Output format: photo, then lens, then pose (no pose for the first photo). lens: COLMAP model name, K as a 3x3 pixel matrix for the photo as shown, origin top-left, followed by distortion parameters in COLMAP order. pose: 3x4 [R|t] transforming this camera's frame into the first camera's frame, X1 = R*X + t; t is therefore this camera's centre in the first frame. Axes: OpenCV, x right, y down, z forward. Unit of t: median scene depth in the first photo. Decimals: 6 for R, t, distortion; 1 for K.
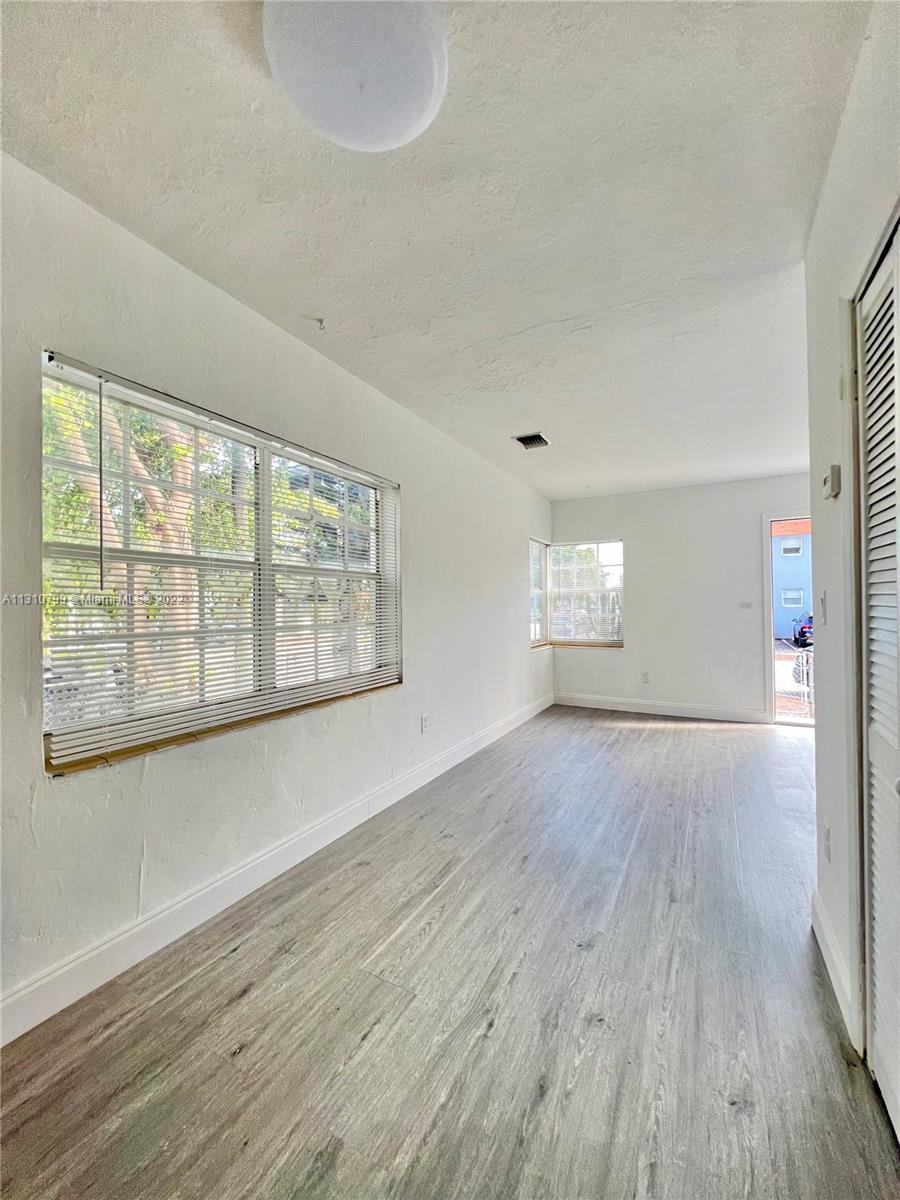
lens RADIAL K [[482.0, 0, 448.3], [0, 482.0, 581.2], [0, 0, 1]] dist [0.000327, 0.000382]
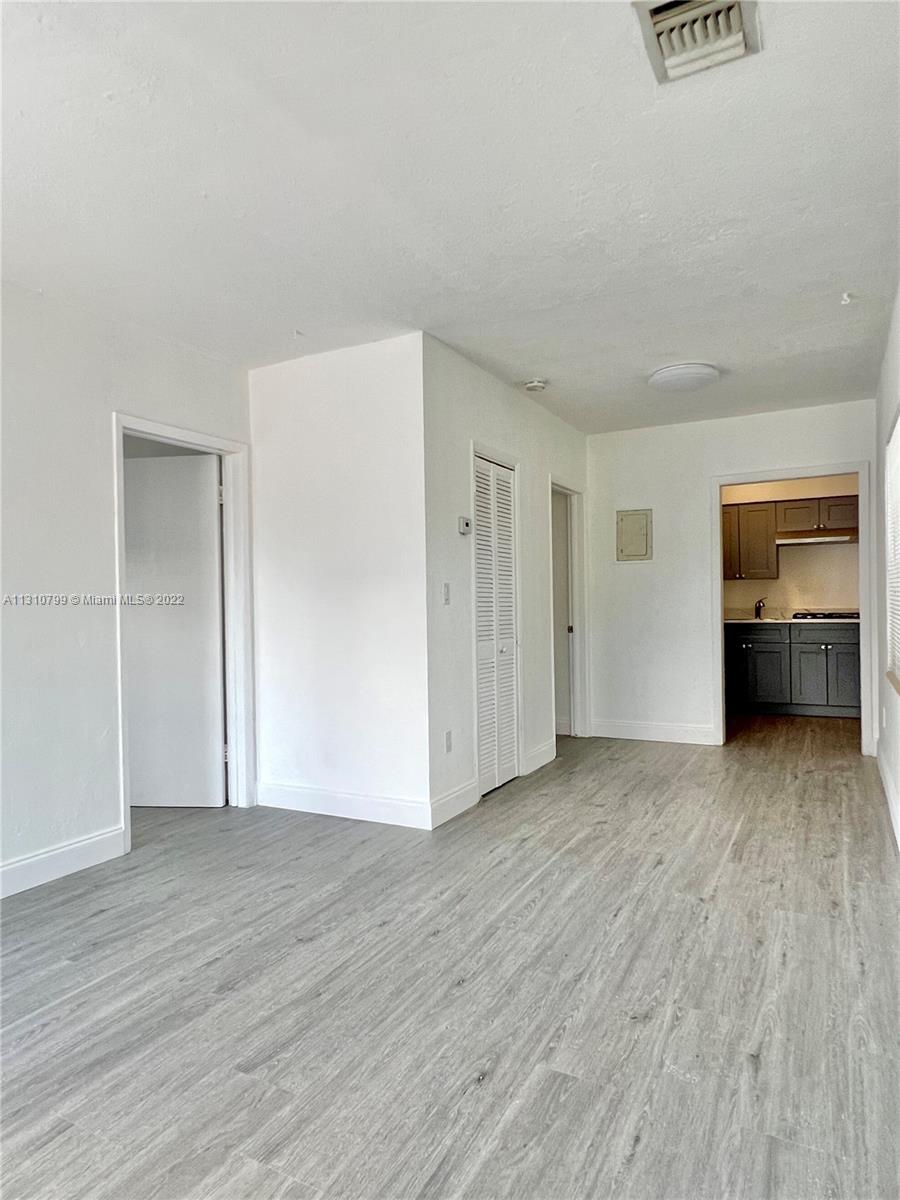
lens RADIAL K [[727.6, 0, 444.9], [0, 727.6, 601.6], [0, 0, 1]] dist [0.002173, -0.000305]
pose [[-0.999652, 0.024537, -0.009721, 0.608899], [0.024957, 0.998643, -0.045707, 0.144555], [0.008586, -0.045934, -0.998908, 2.572880]]
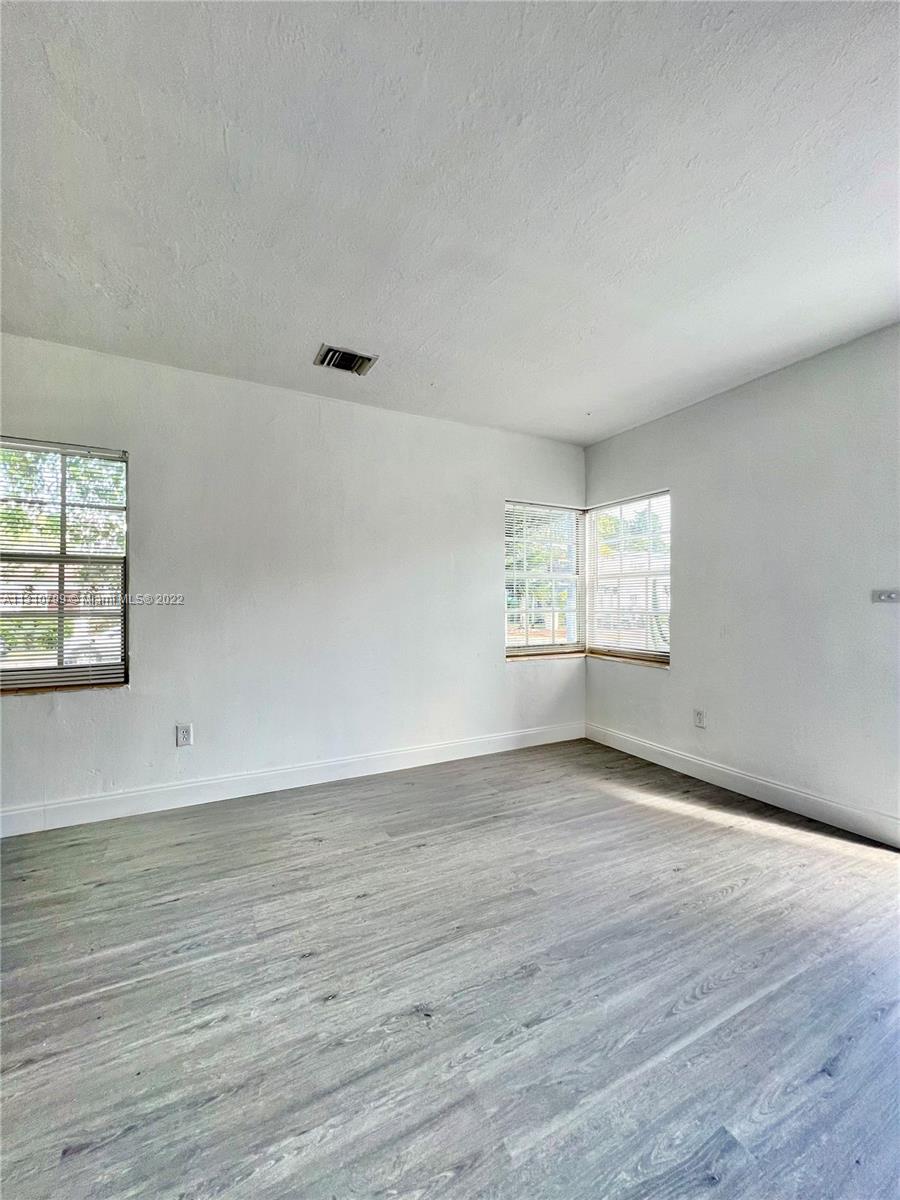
lens RADIAL K [[478.5, 0, 448.9], [0, 478.5, 598.6], [0, 0, 1]] dist [-0.002911, 0.000660]
pose [[0.831721, 0.001757, -0.555191, 1.214962], [0.023744, 0.998968, 0.038731, 0.058446], [0.554686, -0.045396, 0.830821, 0.891859]]
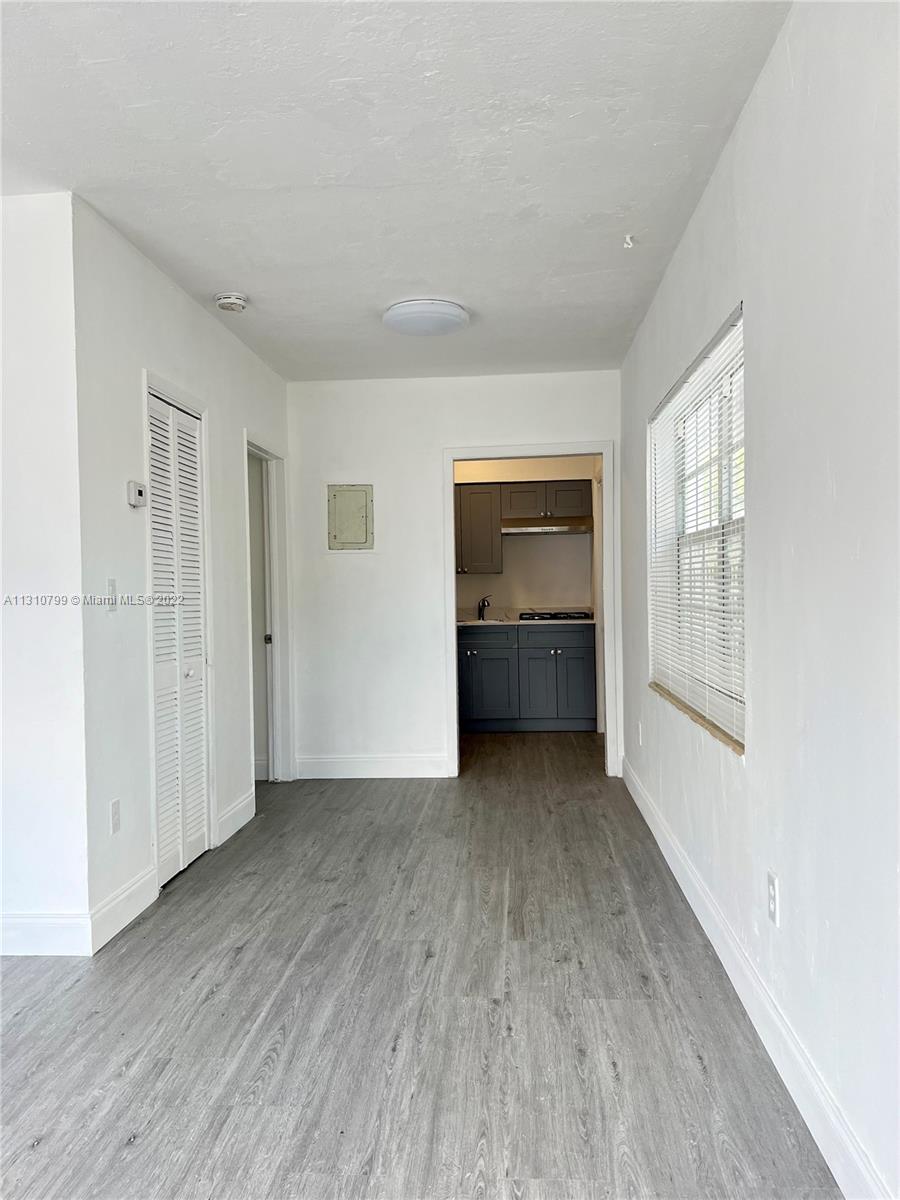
lens RADIAL K [[902.6, 0, 450.0], [0, 902.6, 600.0], [0, 0, 1]] dist [0.063287, -0.070283]
pose [[-0.910302, 0.029322, -0.412905, 0.699862], [0.044701, 0.998618, -0.027634, 0.117168], [0.411524, -0.043612, -0.910355, 2.374539]]
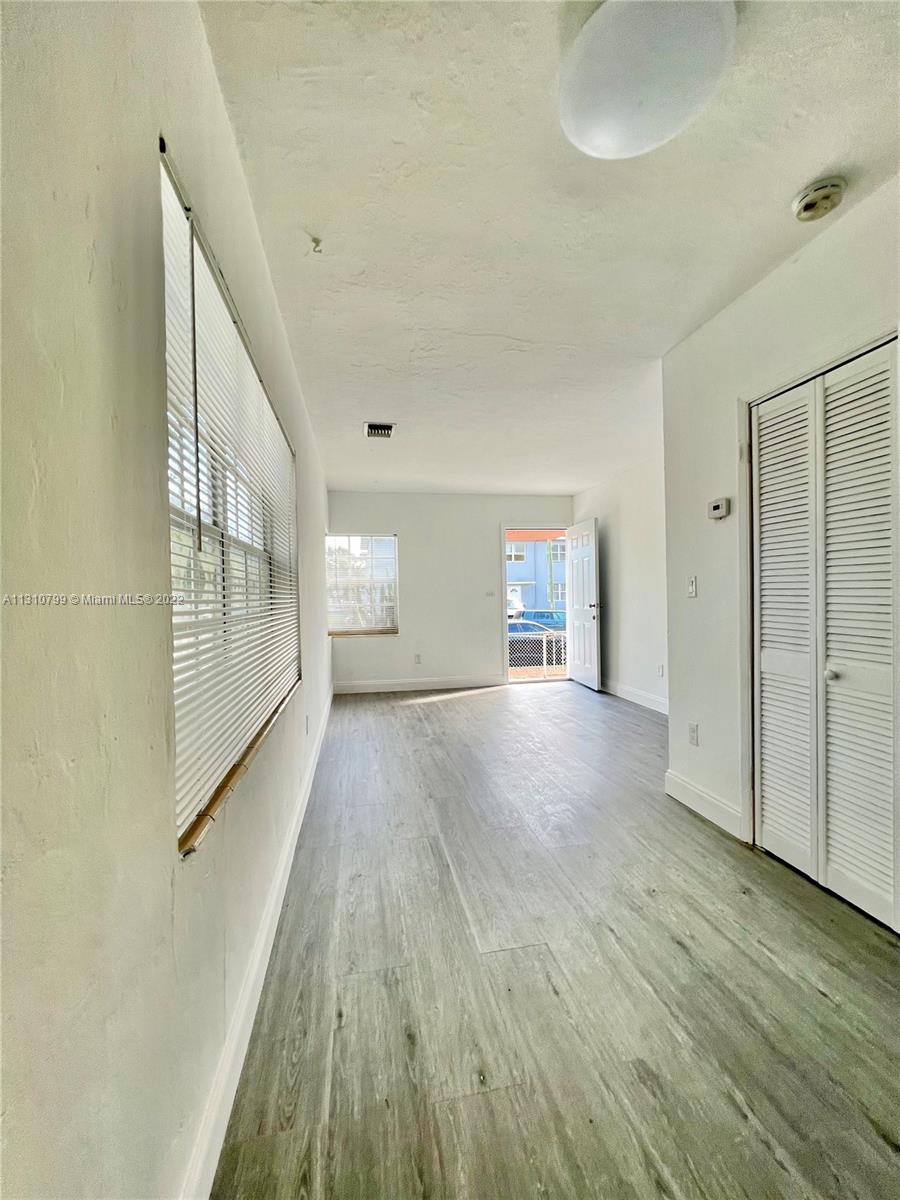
lens RADIAL K [[478.5, 0, 448.9], [0, 478.5, 598.6], [0, 0, 1]] dist [-0.002911, 0.000660]
pose [[0.770320, -0.010260, 0.637575, -0.635654], [-0.018612, 0.999083, 0.038565, 0.035772], [-0.637386, -0.041574, 0.769422, 0.244845]]
